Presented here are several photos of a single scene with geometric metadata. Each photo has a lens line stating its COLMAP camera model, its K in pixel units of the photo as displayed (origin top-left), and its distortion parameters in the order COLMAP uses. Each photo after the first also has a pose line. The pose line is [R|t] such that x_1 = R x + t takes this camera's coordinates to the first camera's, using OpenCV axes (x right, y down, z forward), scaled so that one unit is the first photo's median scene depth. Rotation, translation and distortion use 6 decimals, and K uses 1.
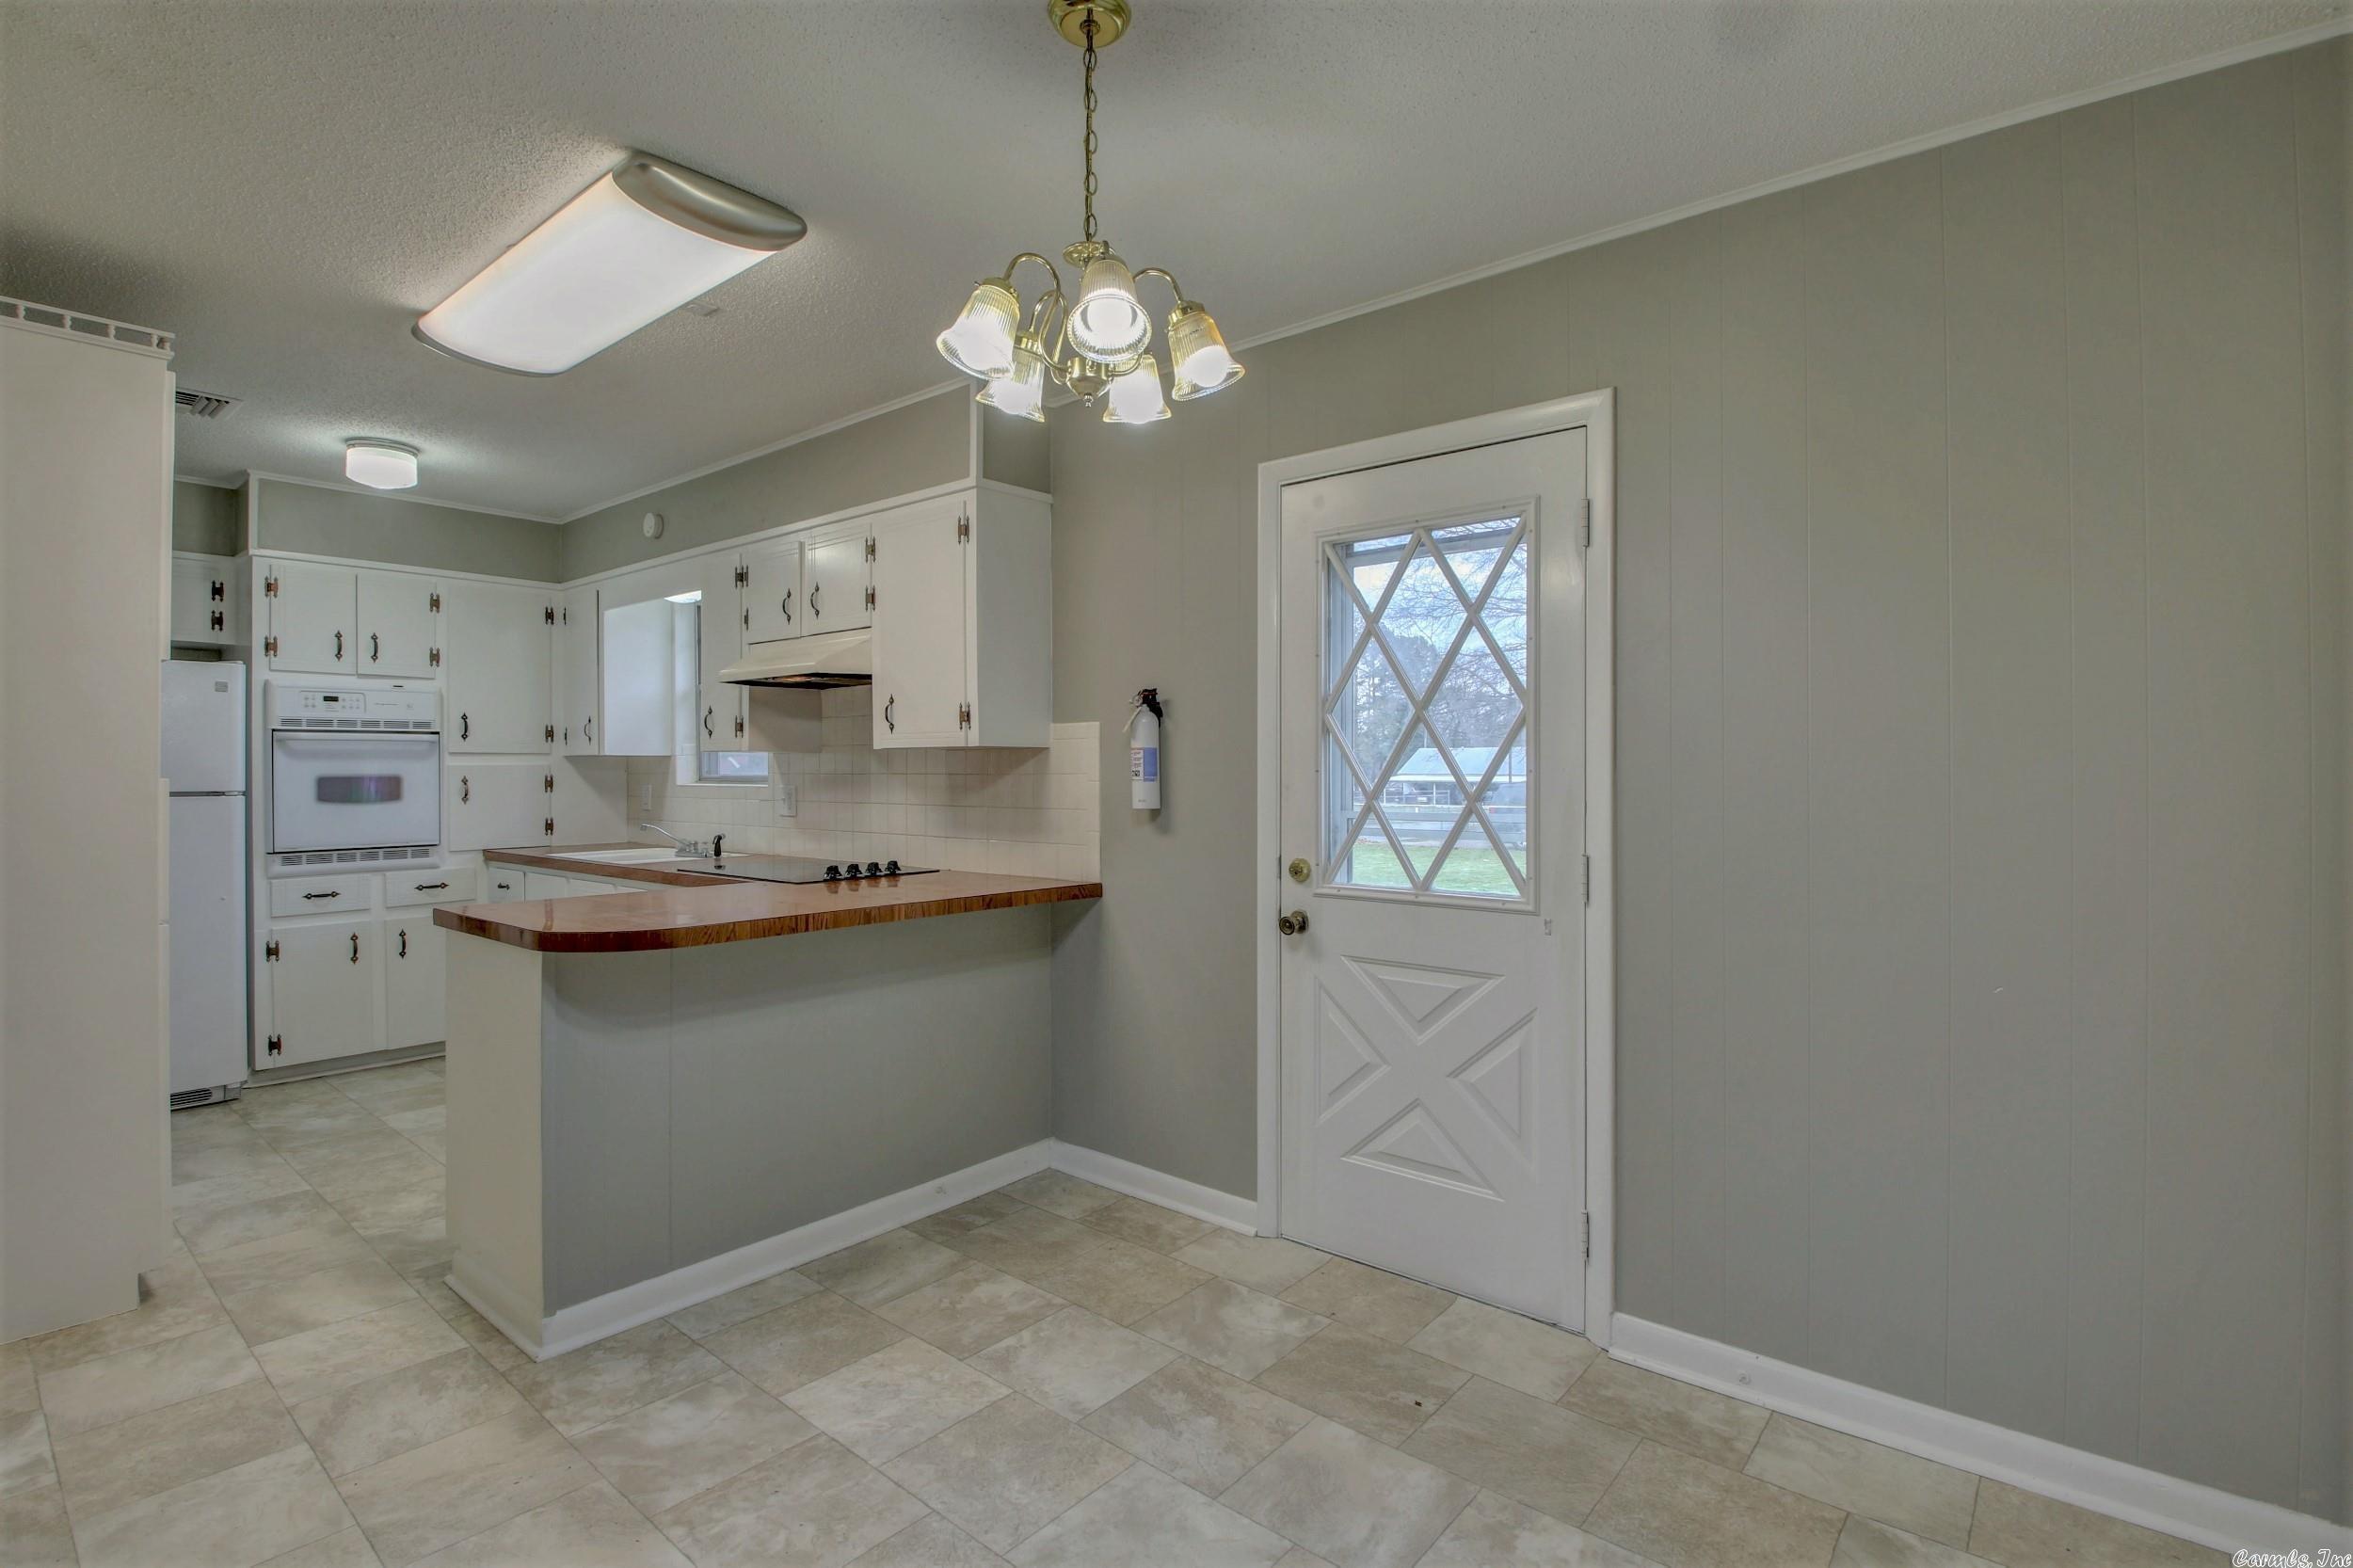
lens RADIAL K [[1086.7, 0, 1178.4], [0, 1086.7, 767.9], [0, 0, 1]] dist [0.000367, -0.014870]
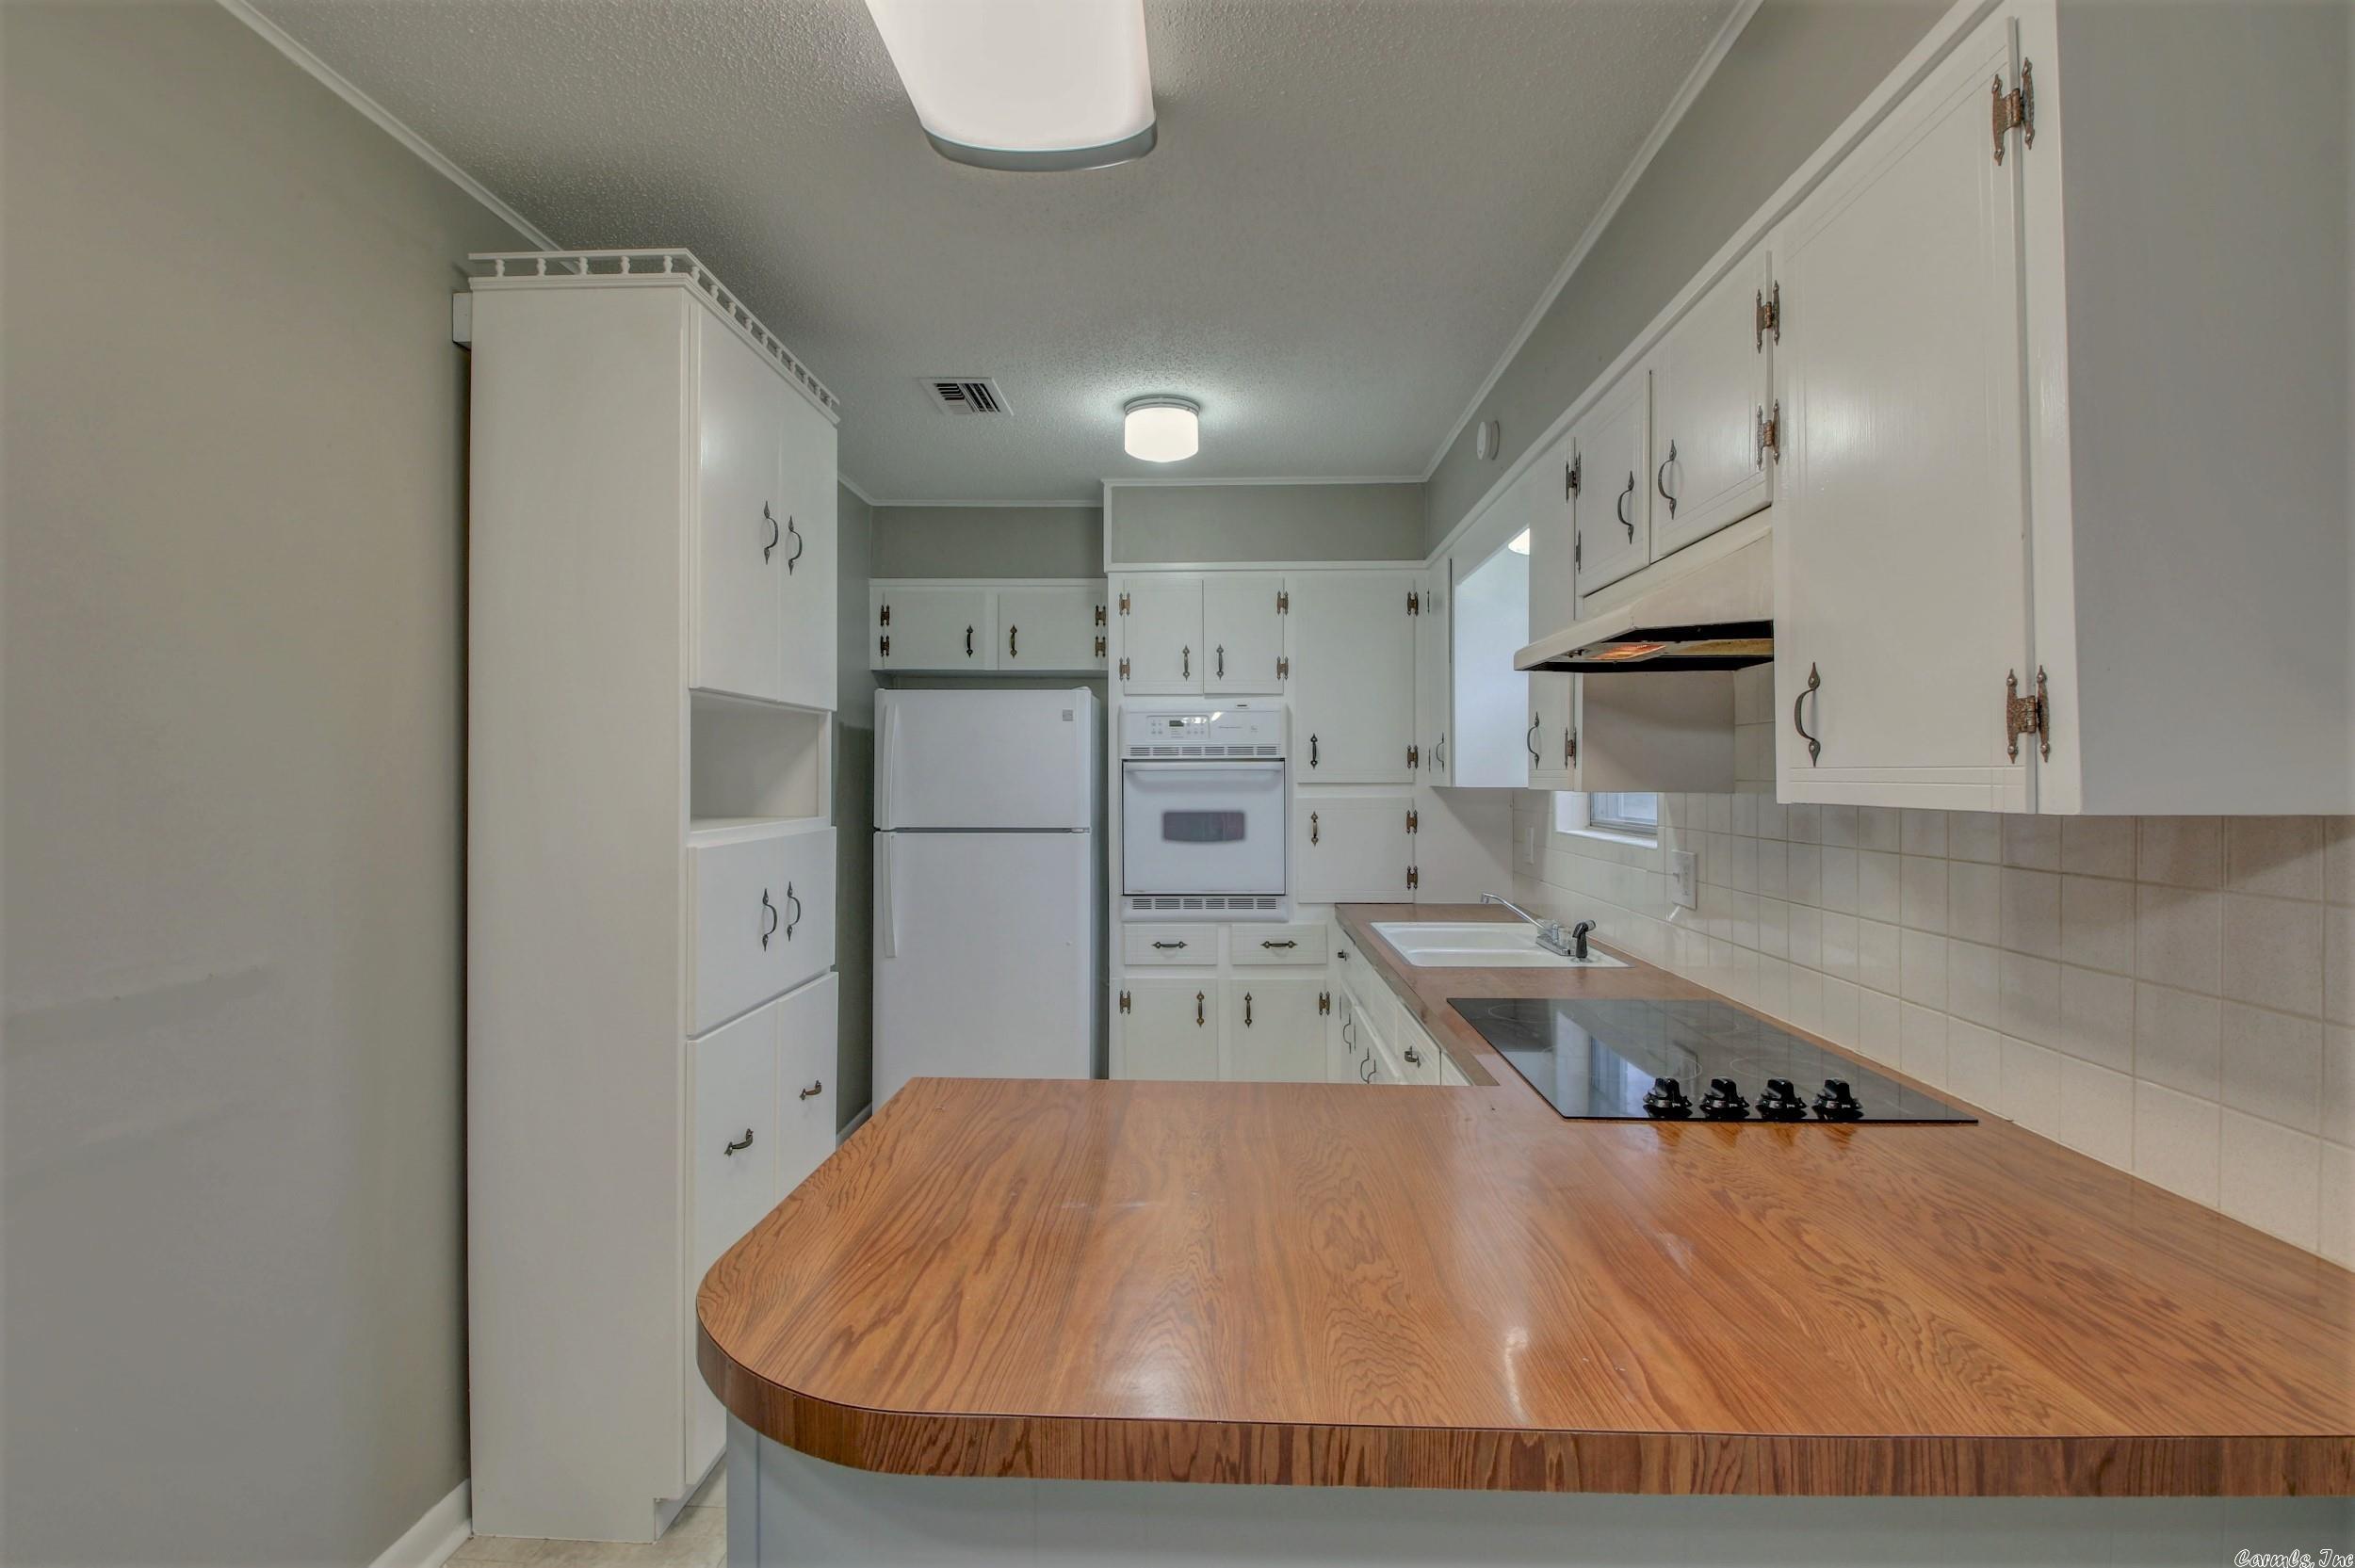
lens RADIAL K [[1100.2, 0, 1174.5], [0, 1100.2, 773.0], [0, 0, 1]] dist [0.019767, -0.033816]
pose [[0.606273, -0.000785, -0.795256, -0.072757], [0.000353, 1.000000, -0.000718, -0.023551], [0.795256, 0.000154, 0.606273, 0.467139]]
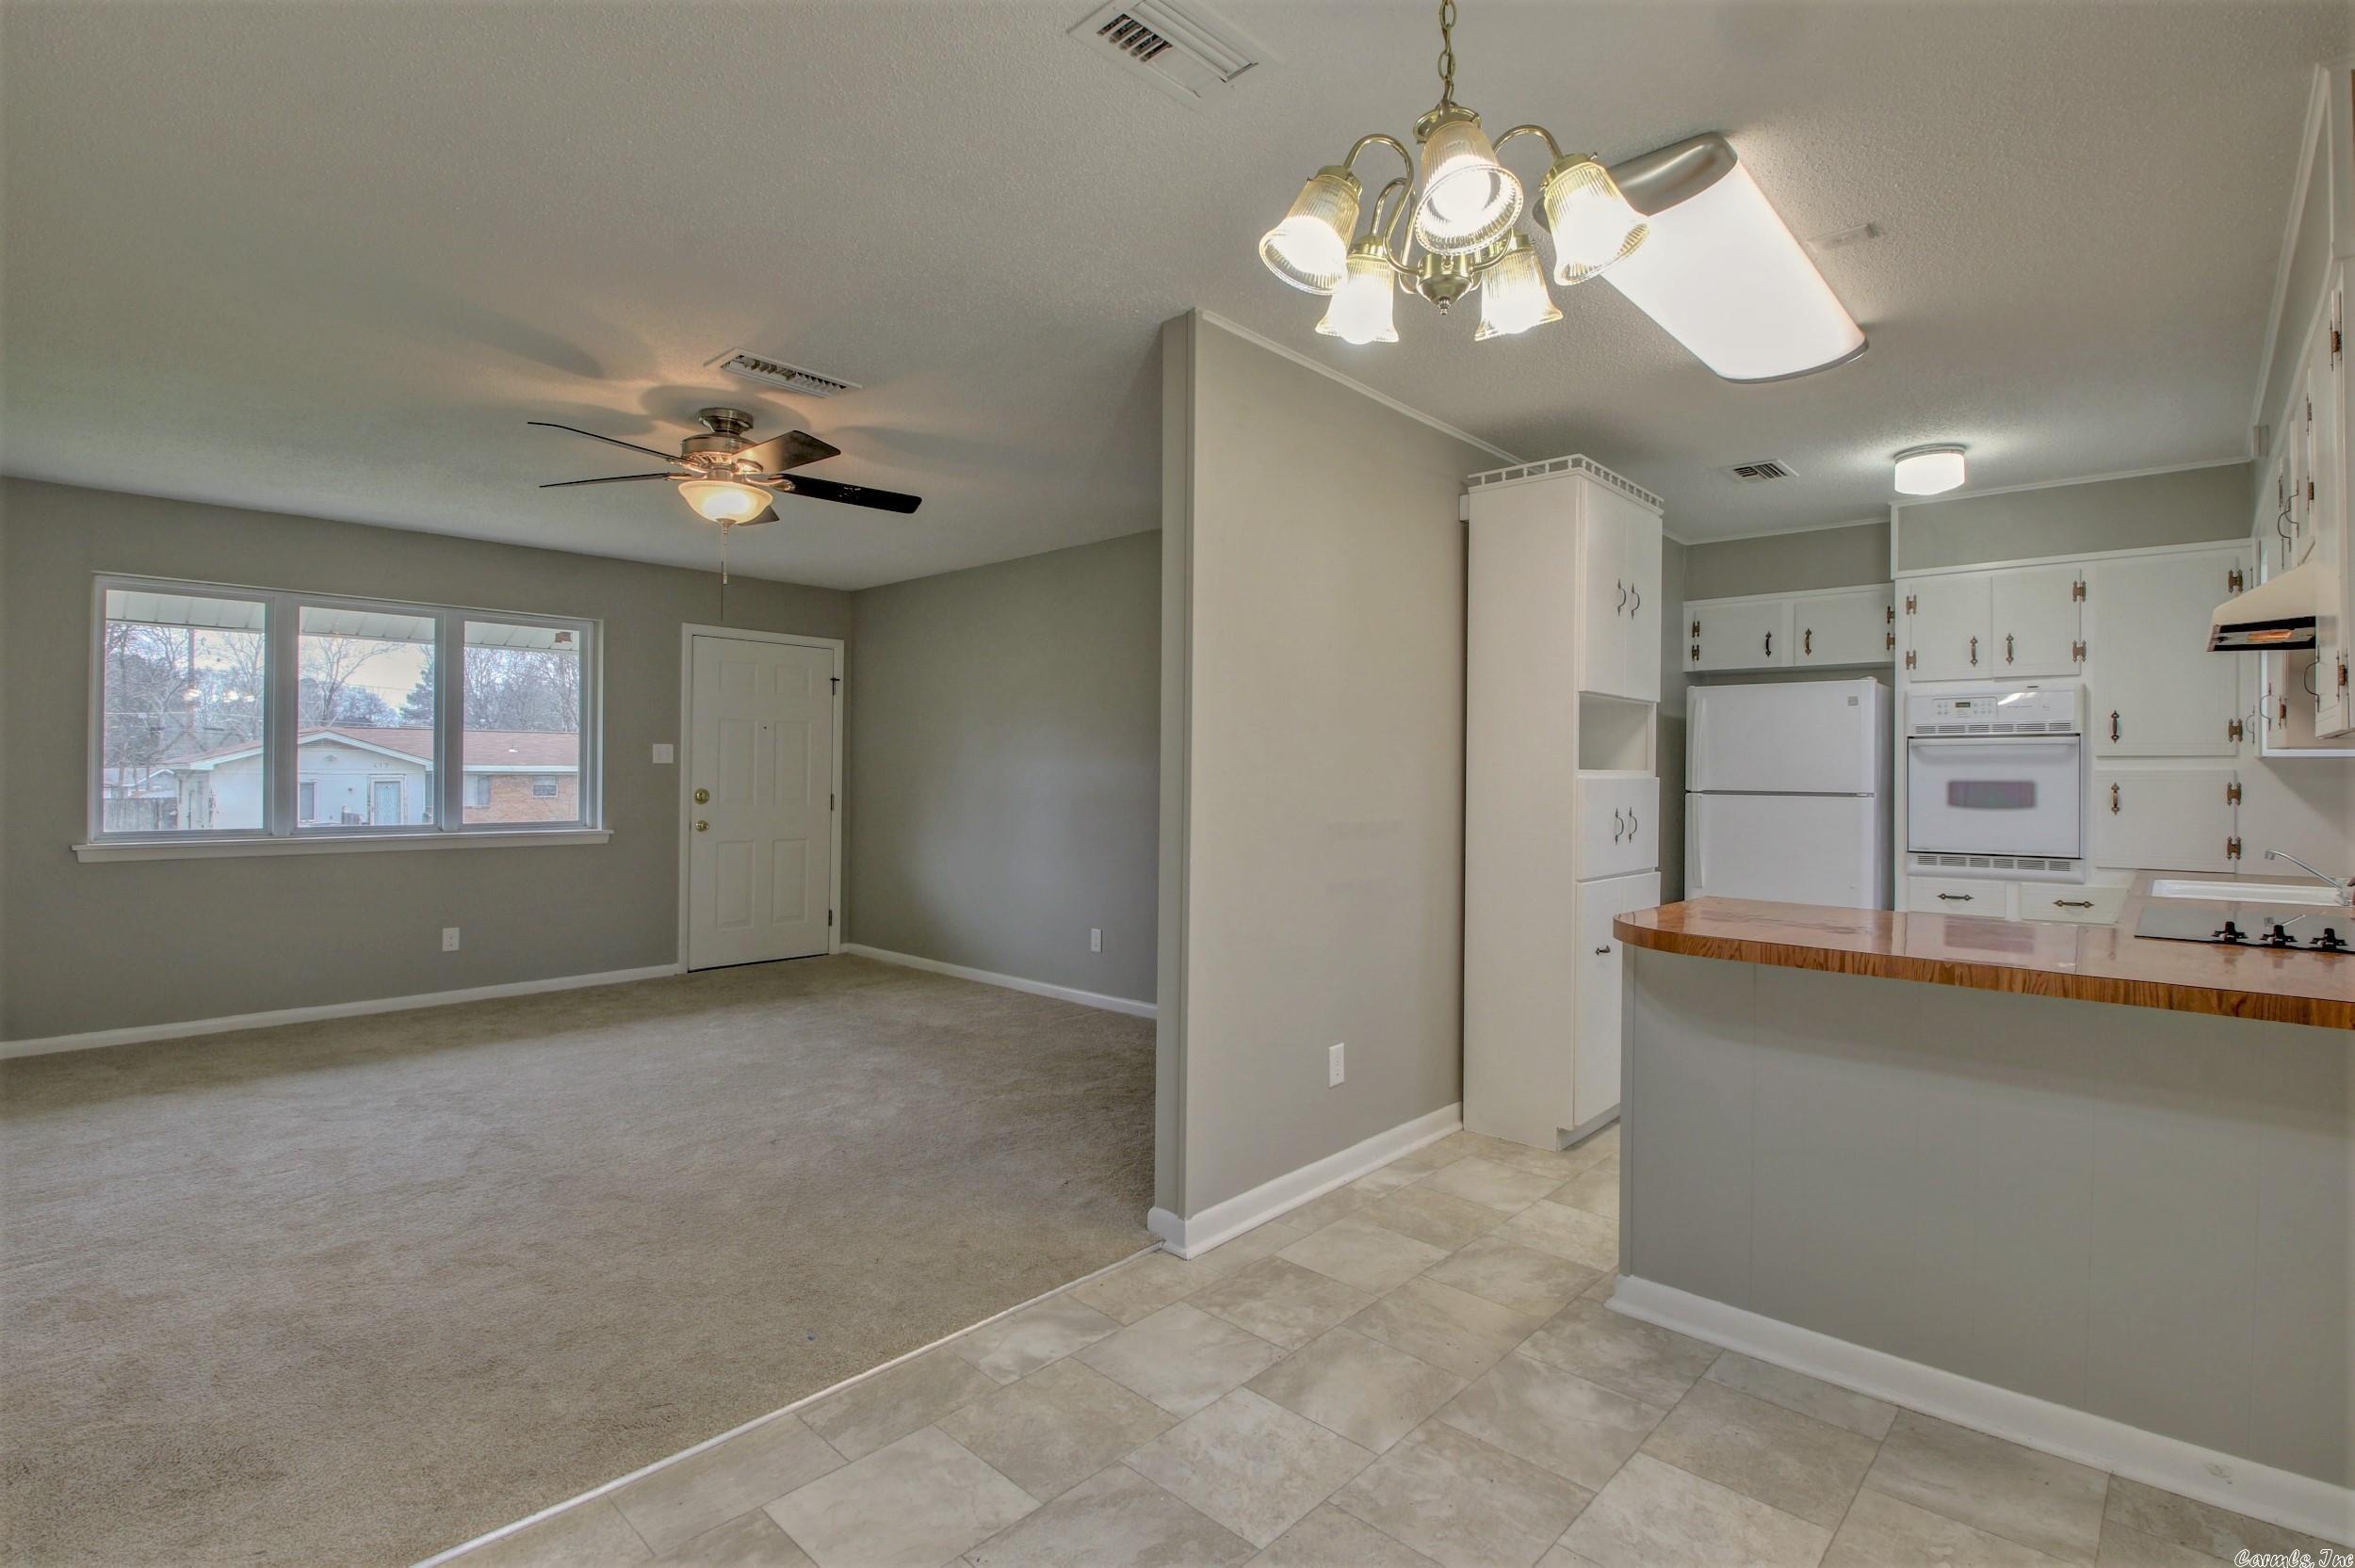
lens RADIAL K [[1093.3, 0, 1177.0], [0, 1093.3, 776.1], [0, 0, 1]] dist [-0.002698, -0.019536]
pose [[-0.051780, 0.002978, -0.998654, 0.281658], [-0.005226, 0.999981, 0.003253, 0.003751], [0.998645, 0.005387, -0.051764, 0.324509]]
